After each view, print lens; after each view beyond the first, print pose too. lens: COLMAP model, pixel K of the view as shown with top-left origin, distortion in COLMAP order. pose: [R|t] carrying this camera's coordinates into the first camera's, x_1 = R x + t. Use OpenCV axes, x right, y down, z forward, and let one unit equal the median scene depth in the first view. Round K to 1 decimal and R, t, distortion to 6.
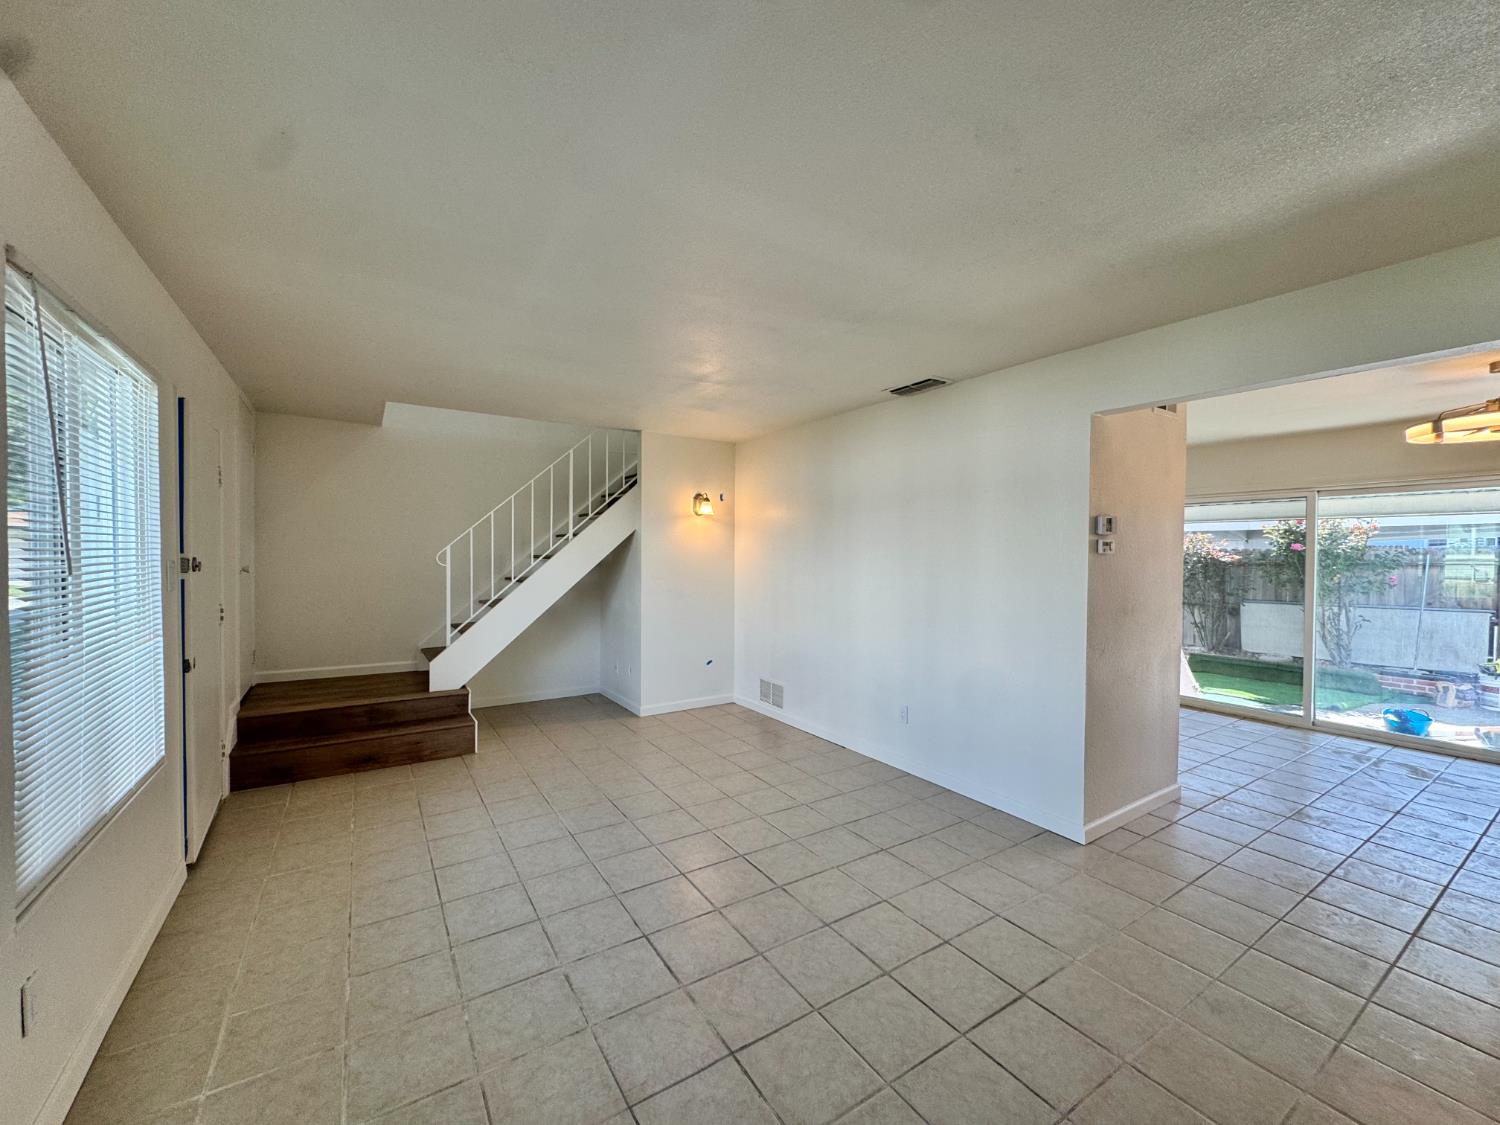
lens RADIAL K [[600.0, 0, 747.1], [0, 600.0, 555.2], [0, 0, 1]] dist [-0.004582, 0.000790]
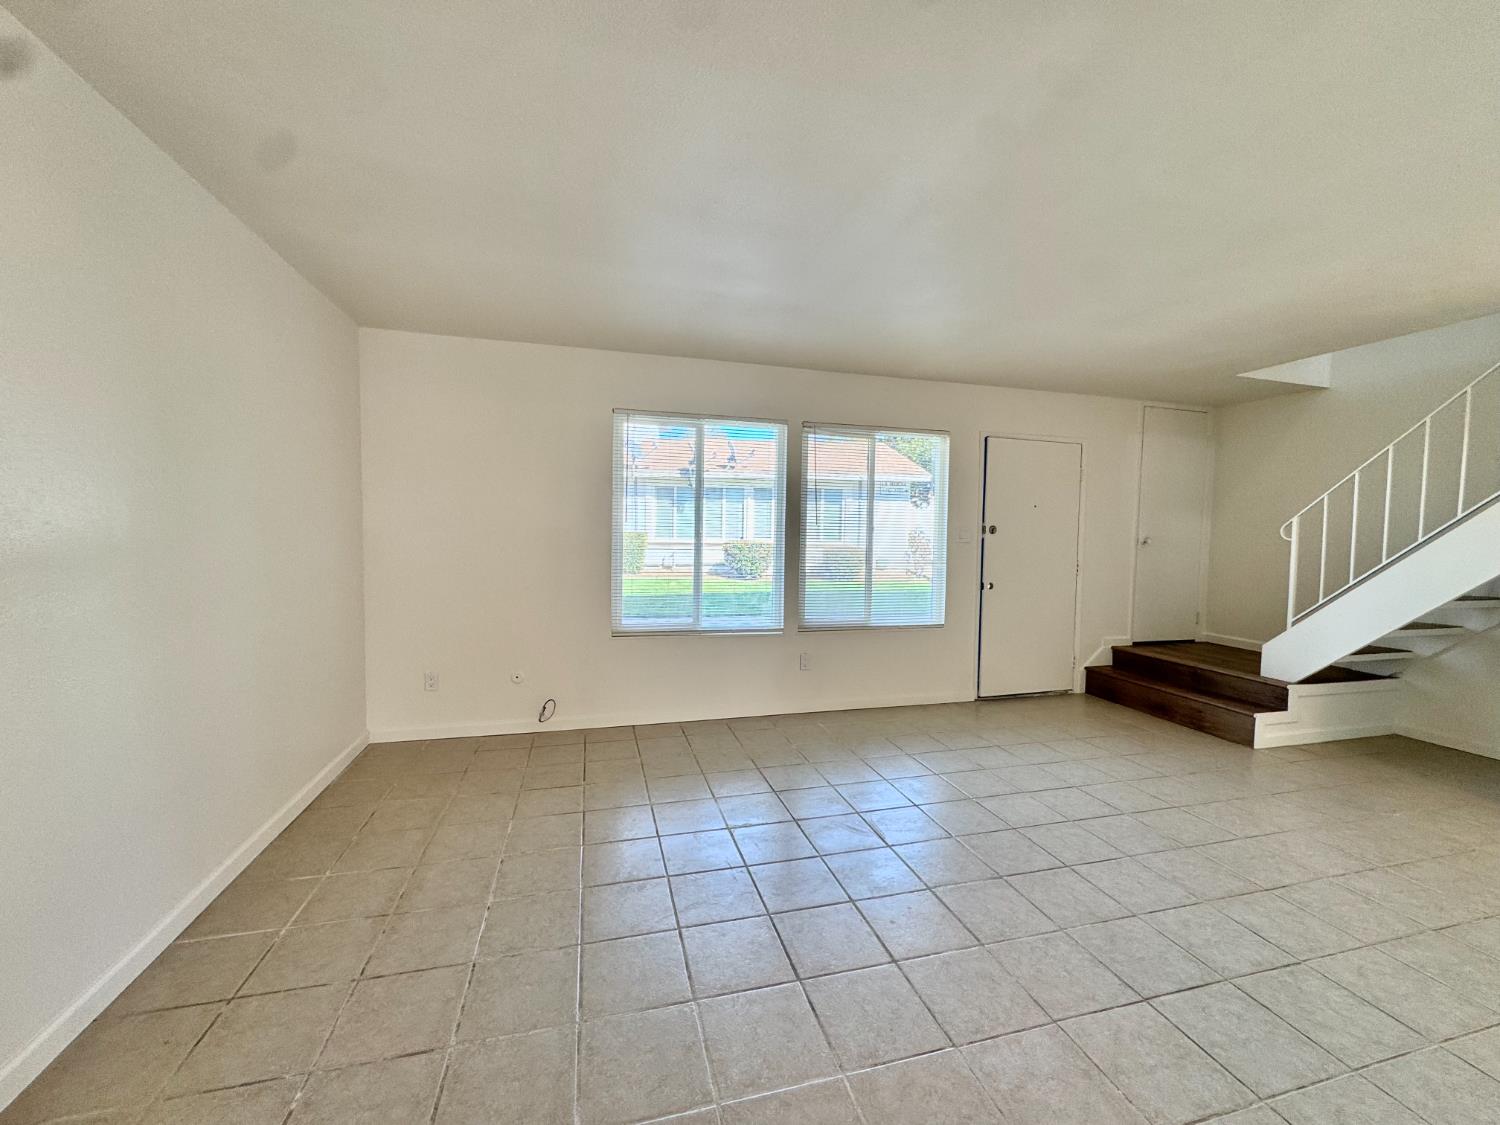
lens RADIAL K [[600.0, 0, 746.7], [0, 600.0, 562.9], [0, 0, 1]] dist [-0.004582, 0.000790]
pose [[-0.315202, 0.032269, -0.948476, 0.790727], [-0.022437, 0.998889, 0.041440, 0.045532], [0.948760, 0.034343, -0.314127, 0.711854]]
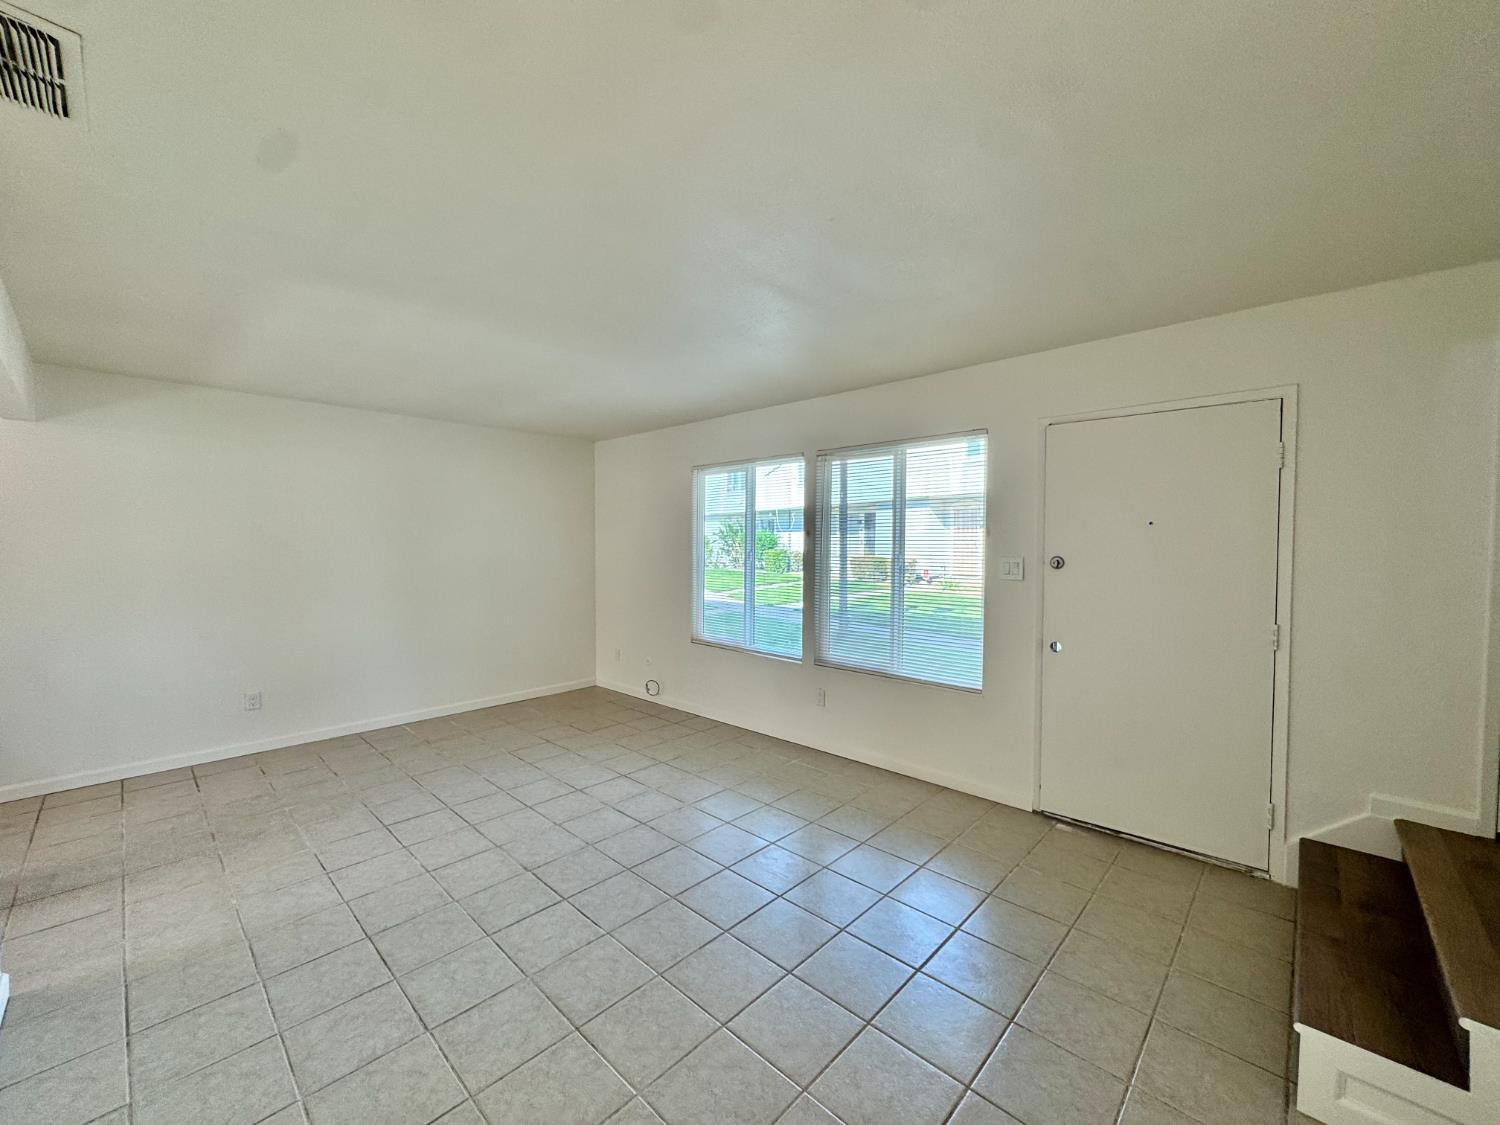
lens RADIAL K [[600.0, 0, 746.7], [0, 600.0, 560.5], [0, 0, 1]] dist [-0.004582, 0.000790]
pose [[-0.973678, -0.006146, -0.227844, -0.056574], [-0.013638, 0.999416, 0.031323, -0.013140], [0.227519, 0.033606, -0.973194, 1.628180]]
